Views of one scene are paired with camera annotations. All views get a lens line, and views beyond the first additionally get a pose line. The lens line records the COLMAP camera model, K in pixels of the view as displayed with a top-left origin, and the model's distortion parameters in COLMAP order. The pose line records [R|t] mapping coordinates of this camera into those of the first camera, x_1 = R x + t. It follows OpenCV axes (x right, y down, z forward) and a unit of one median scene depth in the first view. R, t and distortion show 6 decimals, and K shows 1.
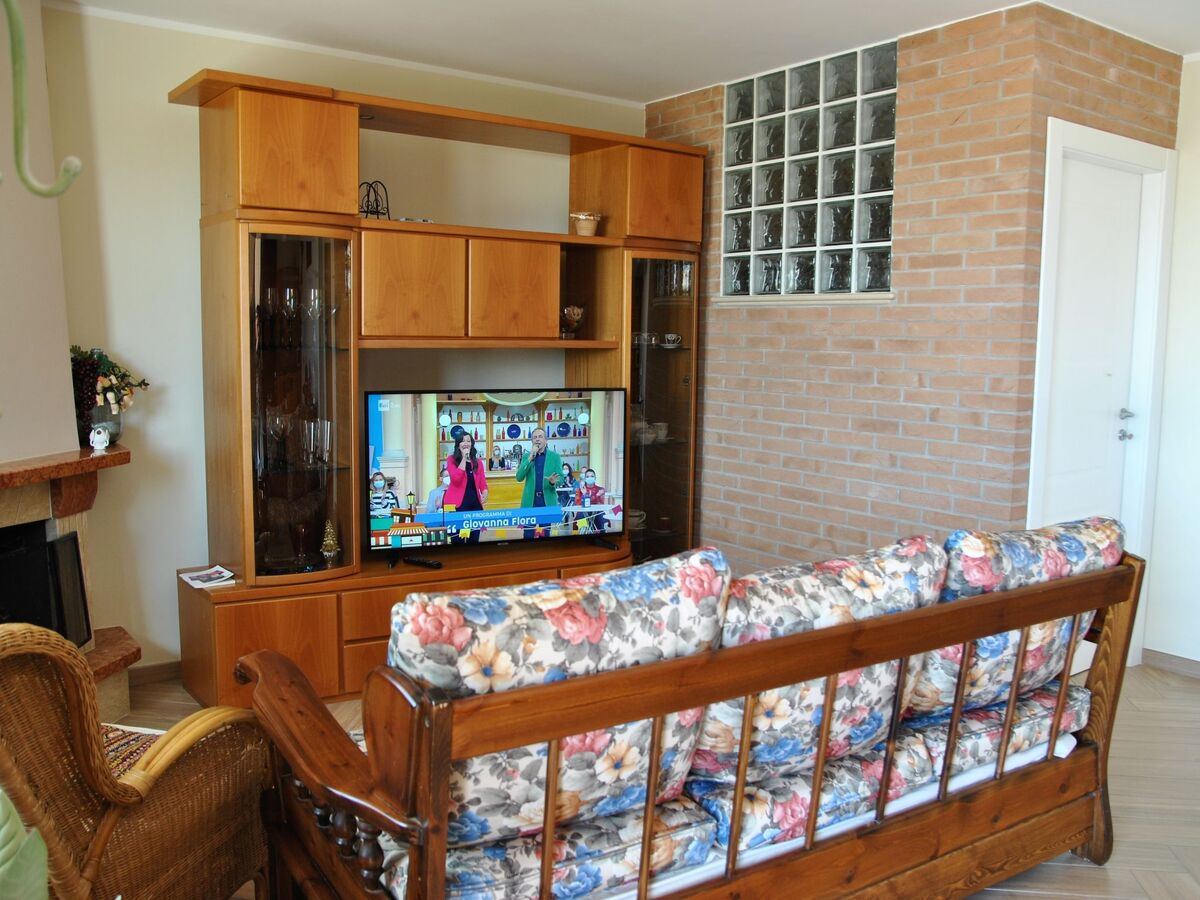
lens RADIAL K [[1014.7, 0, 608.3], [0, 1014.7, 454.4], [0, 0, 1]] dist [-0.105139, 0.076174]
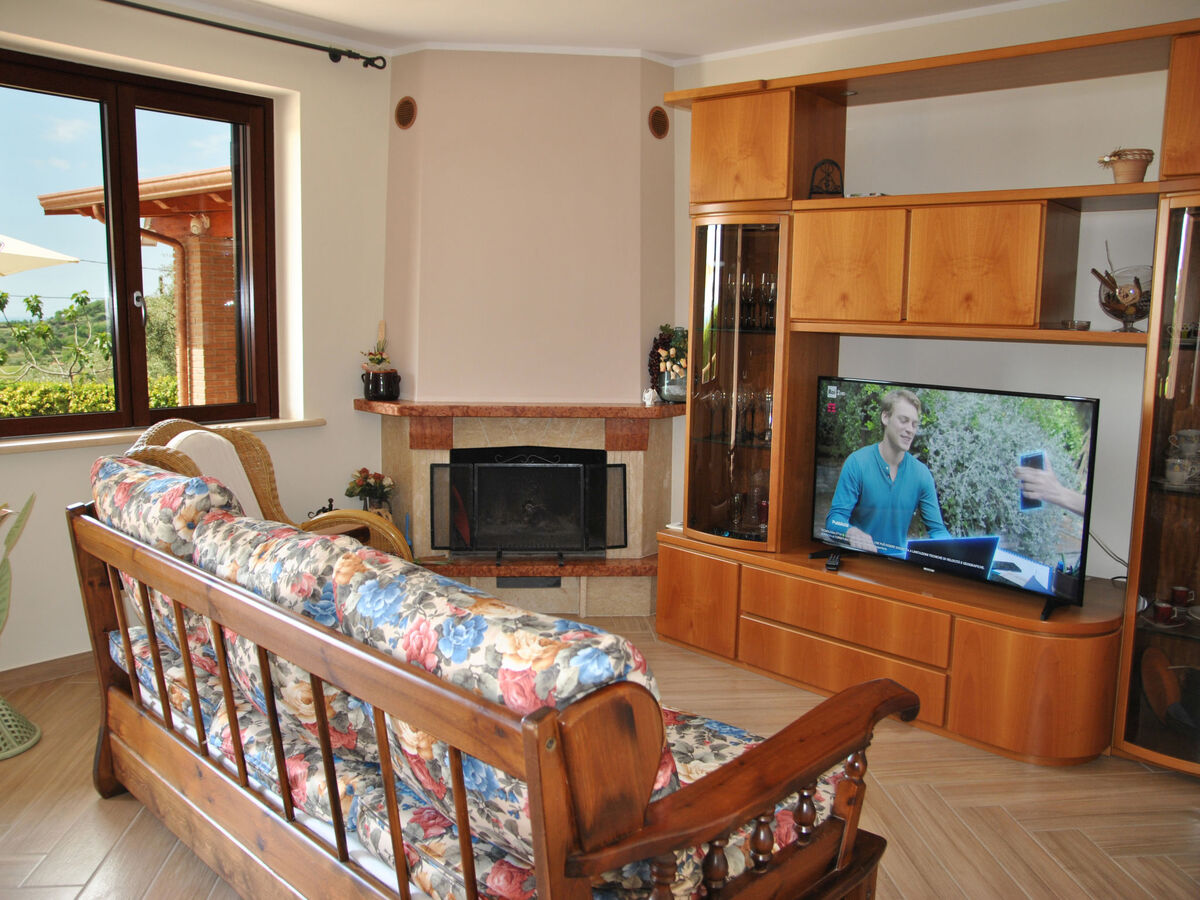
lens RADIAL K [[1014.7, 0, 606.9], [0, 1014.7, 450.6], [0, 0, 1]] dist [-0.105139, 0.076174]
pose [[0.227286, 0.125306, -0.965733, 0.742739], [-0.130461, 0.986666, 0.097318, -0.065708], [0.965050, 0.103871, 0.240603, 0.632530]]
